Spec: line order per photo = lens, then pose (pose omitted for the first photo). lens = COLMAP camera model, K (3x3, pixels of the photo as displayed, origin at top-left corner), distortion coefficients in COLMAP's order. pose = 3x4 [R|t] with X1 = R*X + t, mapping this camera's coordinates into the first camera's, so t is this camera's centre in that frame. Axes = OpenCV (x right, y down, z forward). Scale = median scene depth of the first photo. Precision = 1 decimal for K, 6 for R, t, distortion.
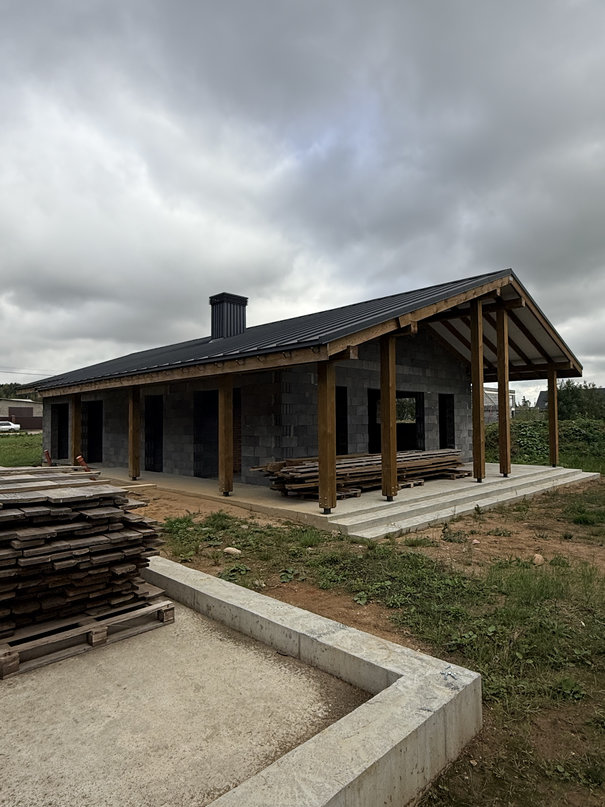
lens RADIAL K [[495.6, 0, 306.6], [0, 495.6, 404.2], [0, 0, 1]] dist [0.009595, 0.000935]
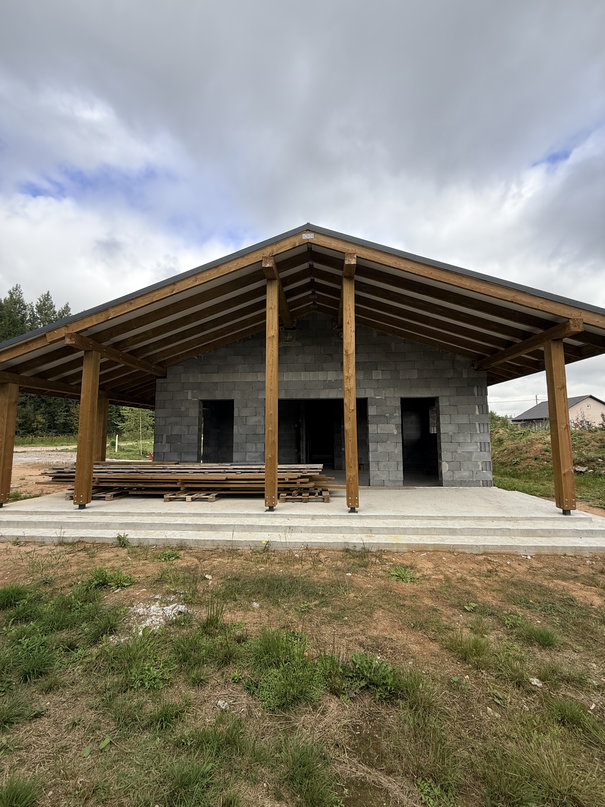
lens RADIAL K [[322.6, 0, 304.6], [0, 322.6, 400.9], [0, 0, 1]] dist [0.010174, 0.000175]
pose [[0.648066, -0.066867, -0.758643, 1.013909], [0.027170, 0.997534, -0.064713, 0.026620], [0.761100, 0.021326, 0.648284, 0.924487]]
